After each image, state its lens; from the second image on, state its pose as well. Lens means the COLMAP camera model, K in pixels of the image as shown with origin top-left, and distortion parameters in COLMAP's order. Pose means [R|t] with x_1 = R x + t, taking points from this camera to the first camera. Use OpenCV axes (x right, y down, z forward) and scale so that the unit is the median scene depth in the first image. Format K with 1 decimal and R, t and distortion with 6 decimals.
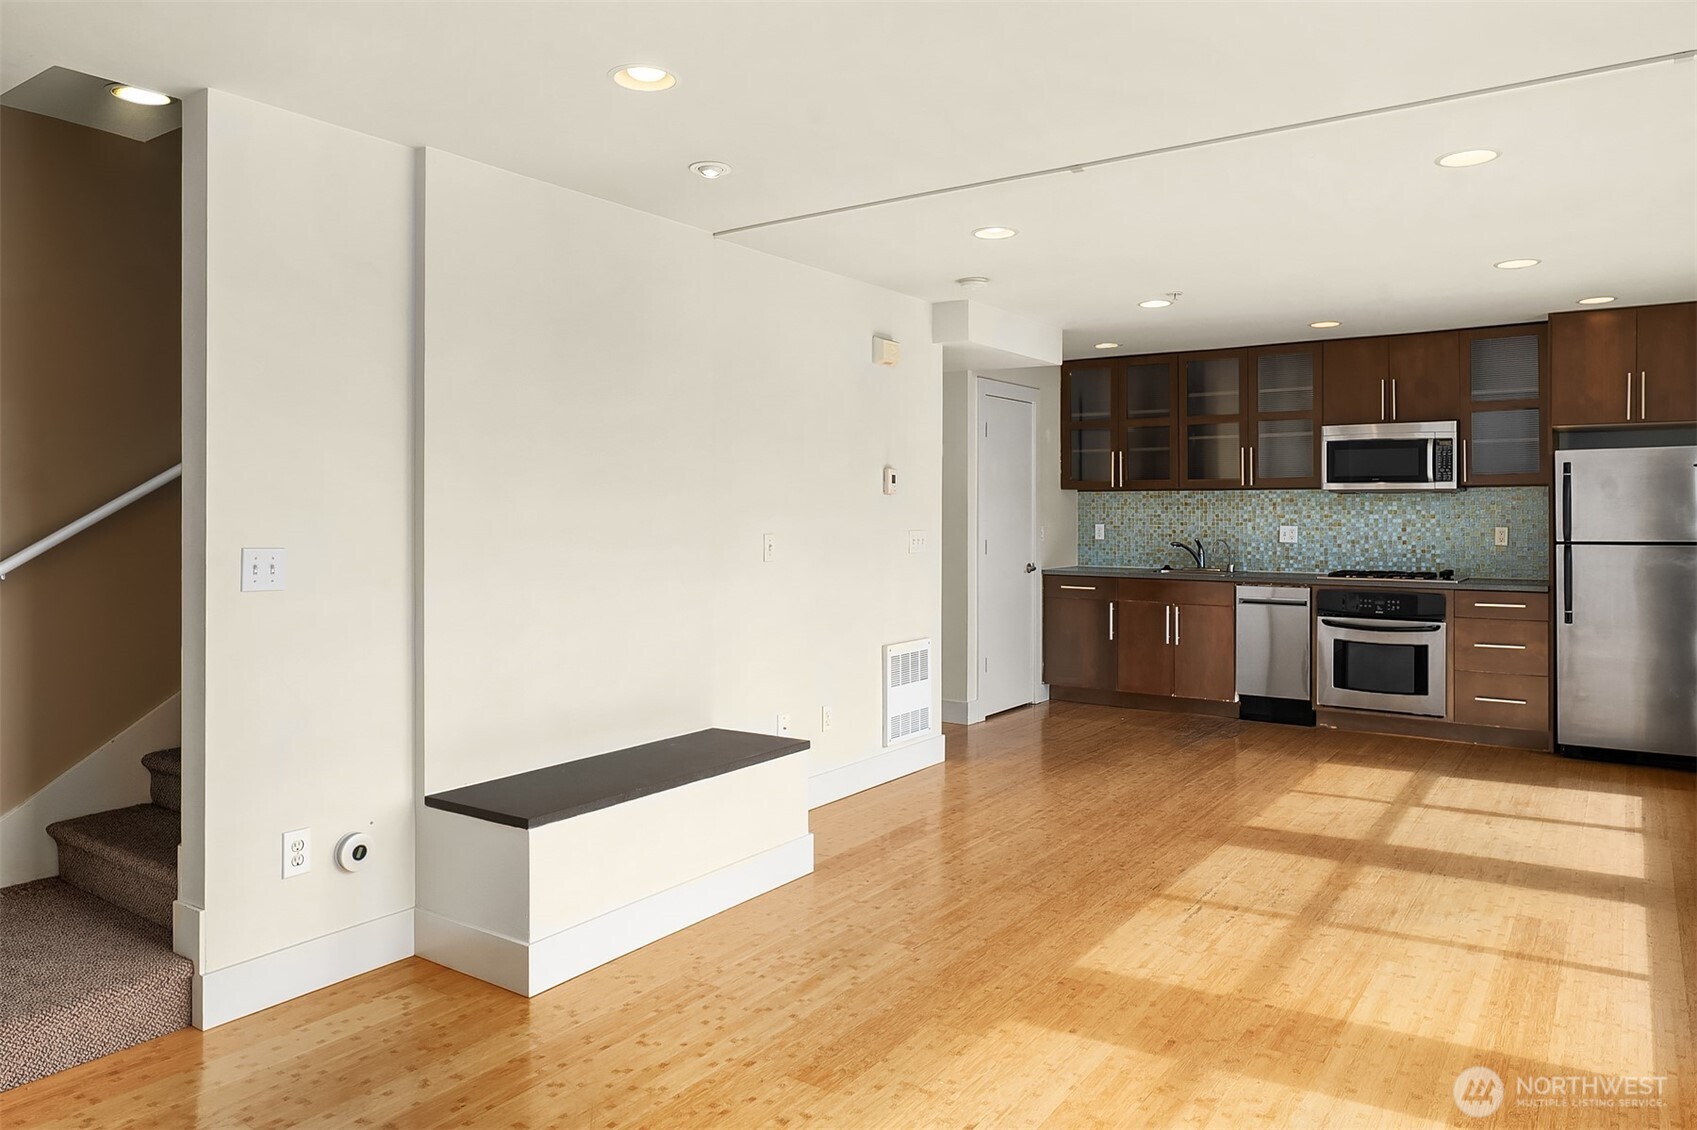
lens RADIAL K [[1089.3, 0, 721.7], [0, 1089.3, 518.6], [0, 0, 1]] dist [0.000338, -0.000804]
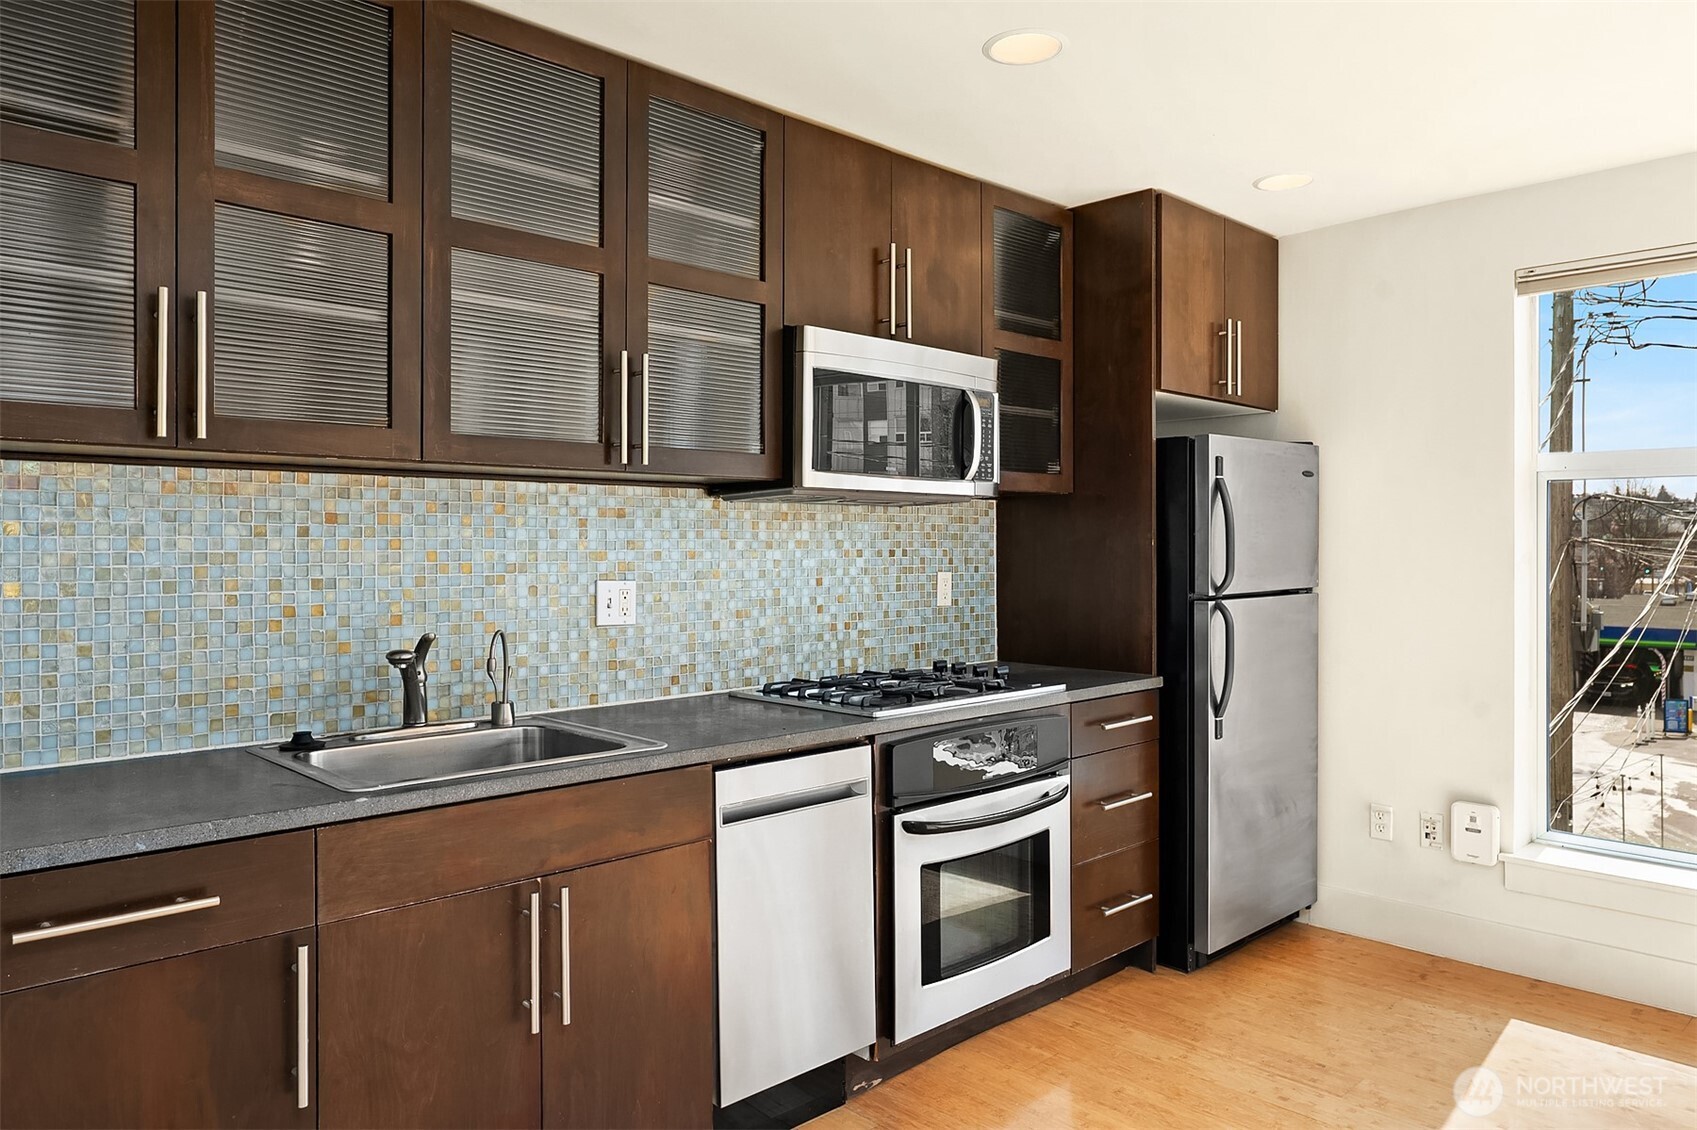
lens RADIAL K [[1116.5, 0, 848.5], [0, 1116.5, 565.0], [0, 0, 1]] dist [-0.004303, -0.002413]
pose [[0.085325, -0.017749, 0.996195, 0.148679], [0.007466, 0.999825, 0.017174, -0.005206], [-0.996325, 0.005973, 0.085443, 0.933337]]
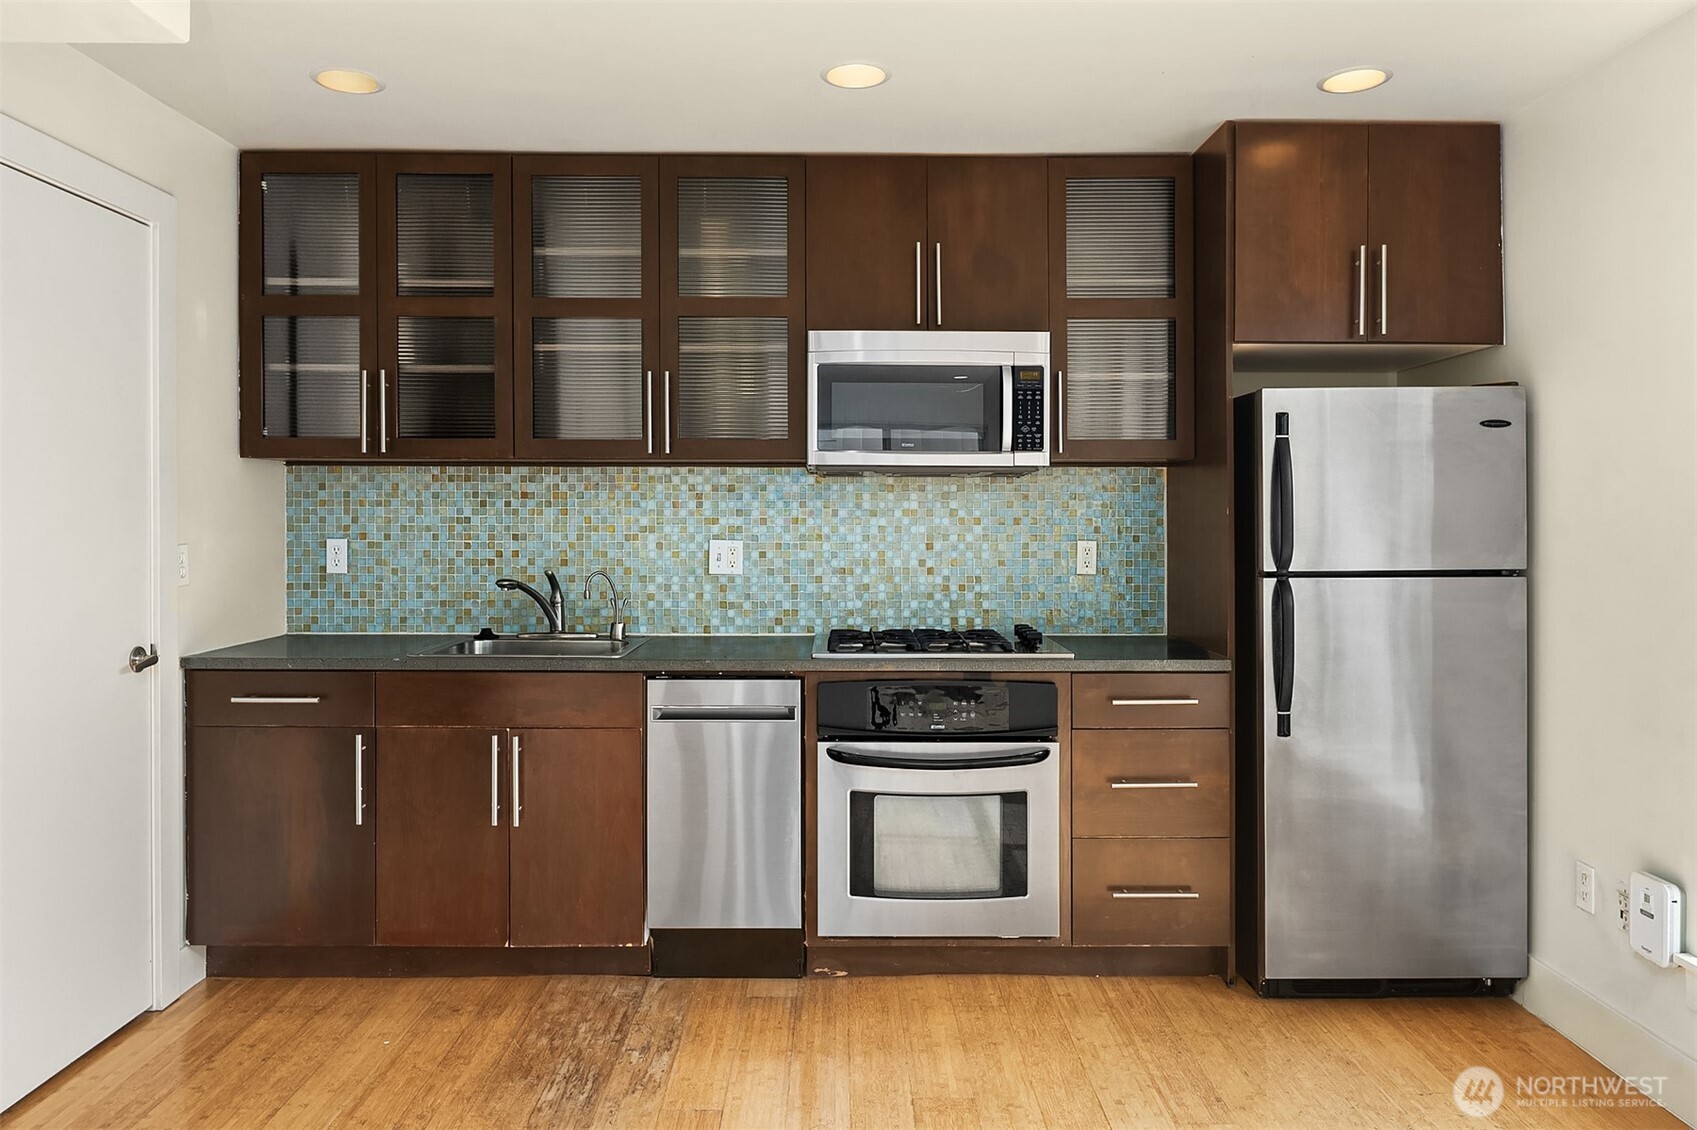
lens RADIAL K [[1175.9, 0, 843.8], [0, 1175.9, 527.1], [0, 0, 1]] dist [-0.005239, -0.001568]
pose [[0.757379, -0.004390, 0.652961, 0.225054], [0.001976, 0.999988, 0.004431, -0.001682], [-0.652973, -0.002066, 0.757378, 0.592484]]
